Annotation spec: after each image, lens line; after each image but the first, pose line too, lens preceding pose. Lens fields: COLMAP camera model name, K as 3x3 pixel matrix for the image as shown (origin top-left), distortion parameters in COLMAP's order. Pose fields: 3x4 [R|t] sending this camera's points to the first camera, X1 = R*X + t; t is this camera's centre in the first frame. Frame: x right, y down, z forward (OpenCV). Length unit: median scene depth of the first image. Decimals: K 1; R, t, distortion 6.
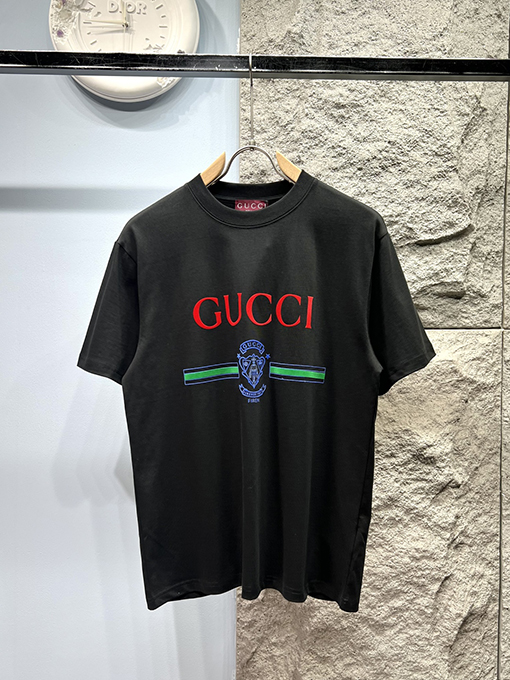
lens RADIAL K [[594.7, 0, 255.0], [0, 594.7, 340.0], [0, 0, 1]] dist [0.007448, -0.007849]
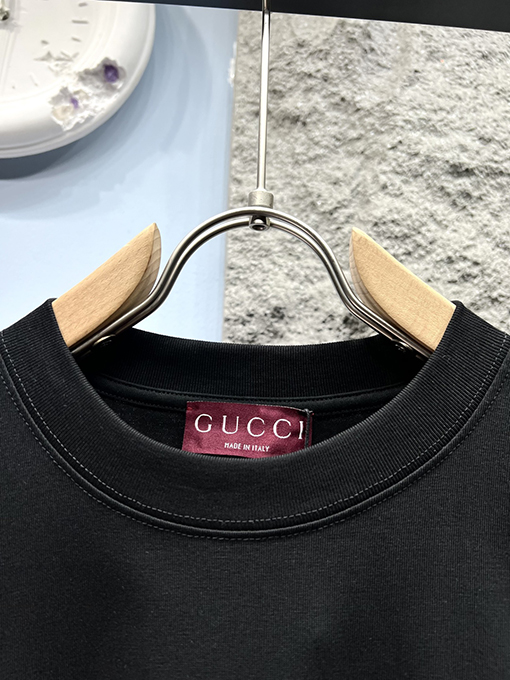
lens RADIAL K [[529.7, 0, 255.0], [0, 529.7, 340.0], [0, 0, 1]] dist [0.010542, -0.032114]
pose [[0.999271, 0.034196, 0.016998, -0.008652], [-0.029135, 0.970451, -0.239533, -0.173329], [-0.024686, 0.238863, 0.970739, 0.644002]]
